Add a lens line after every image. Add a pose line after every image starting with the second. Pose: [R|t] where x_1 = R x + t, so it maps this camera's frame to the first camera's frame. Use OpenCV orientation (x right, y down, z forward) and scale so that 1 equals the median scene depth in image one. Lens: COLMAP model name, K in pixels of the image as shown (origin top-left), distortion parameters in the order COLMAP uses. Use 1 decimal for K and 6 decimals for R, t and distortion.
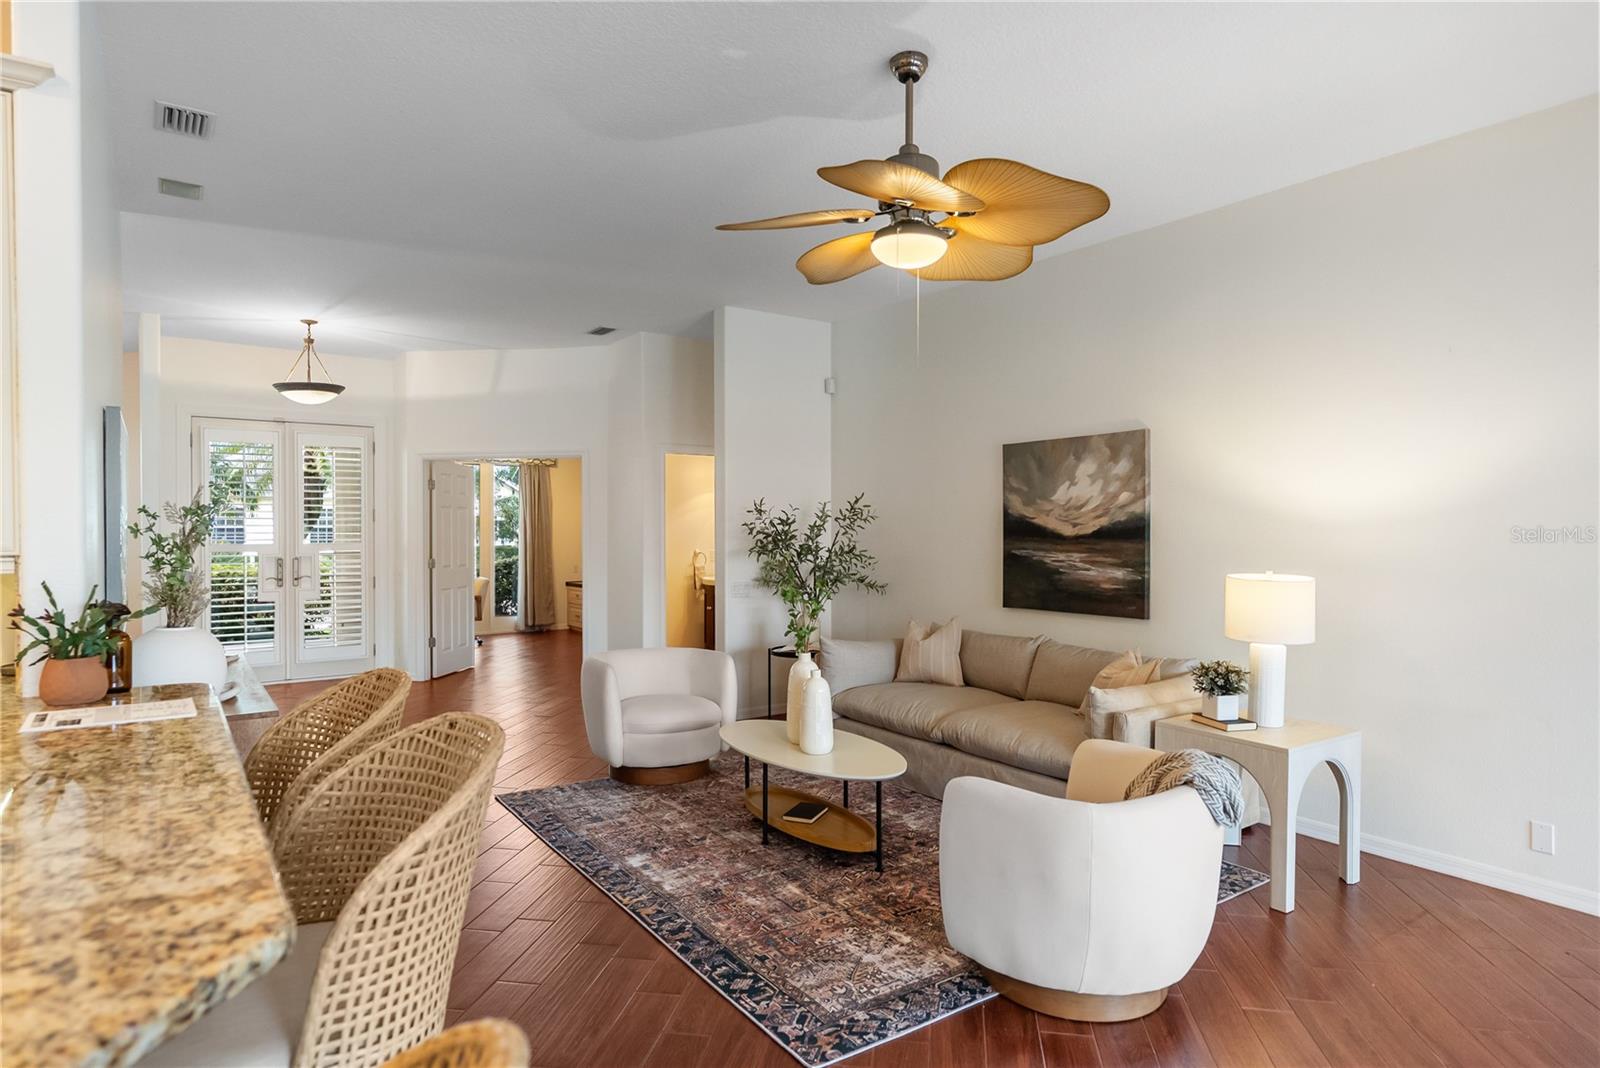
lens RADIAL K [[909.1, 0, 805.0], [0, 909.1, 538.6], [0, 0, 1]] dist [-0.000961, -0.000415]
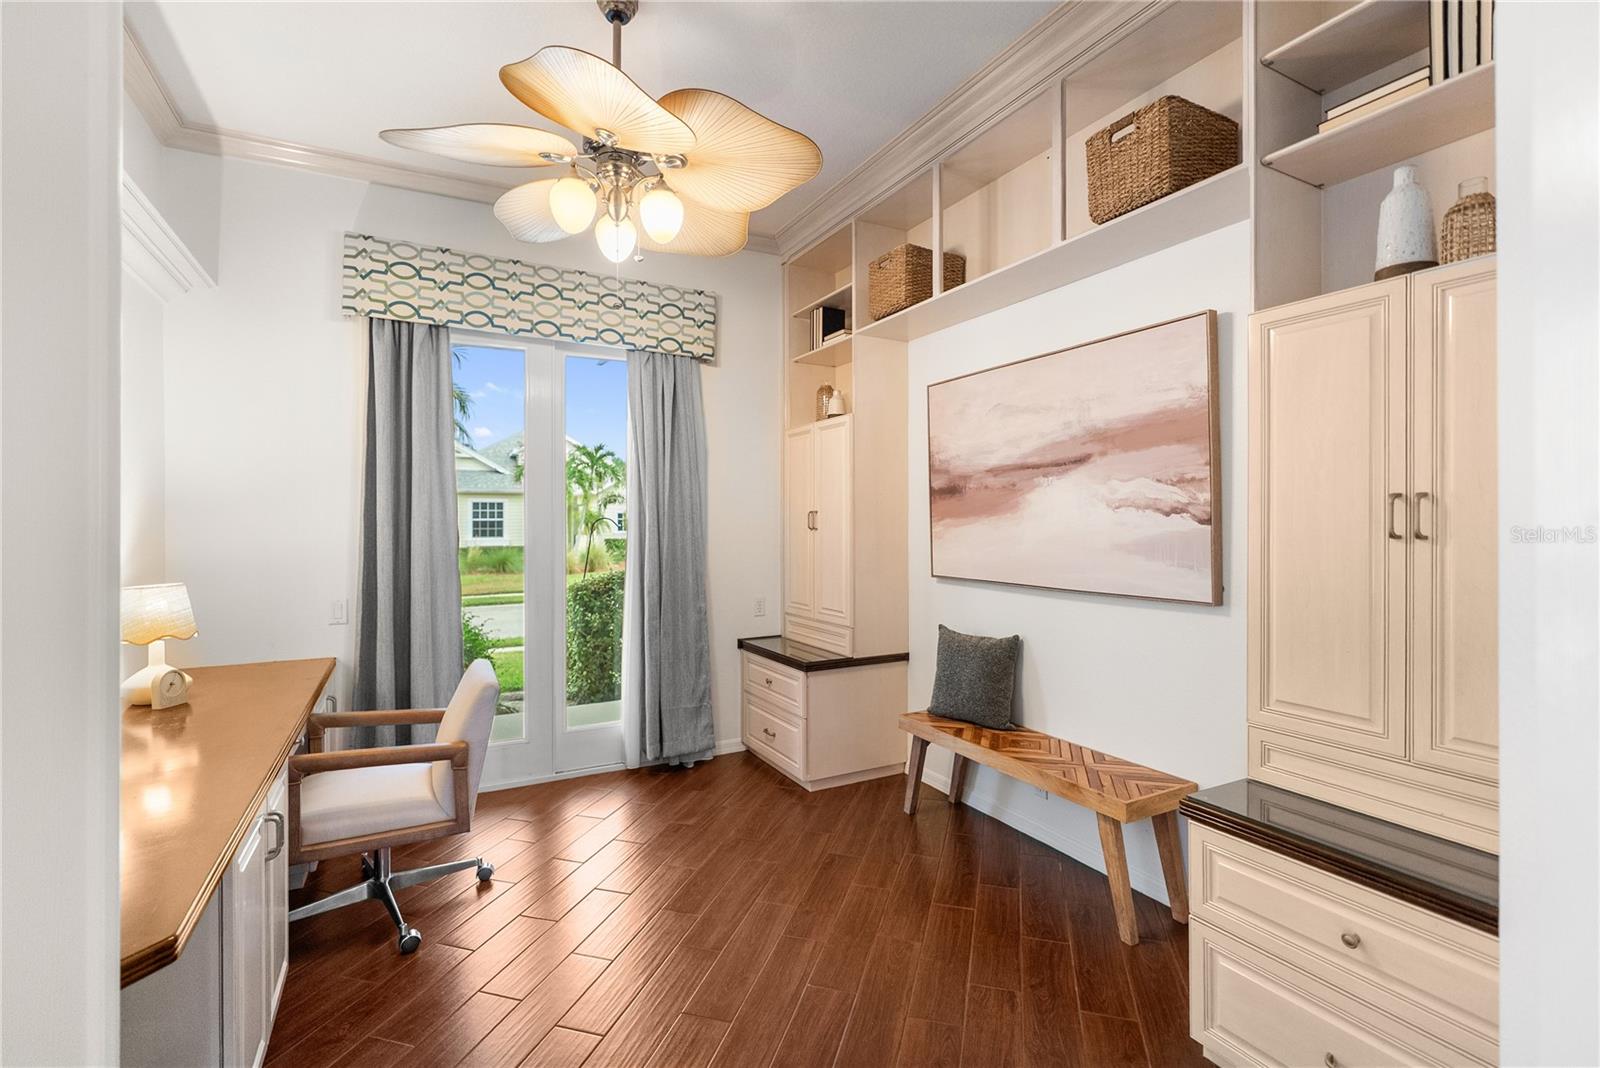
lens RADIAL K [[730.8, 0, 807.1], [0, 730.8, 521.2], [0, 0, 1]] dist [0.000548, 0.000289]
pose [[0.992241, -0.002889, -0.124295, -0.470647], [0.001079, 0.999892, -0.014631, -0.006211], [0.124324, 0.014383, 0.992137, 1.660712]]
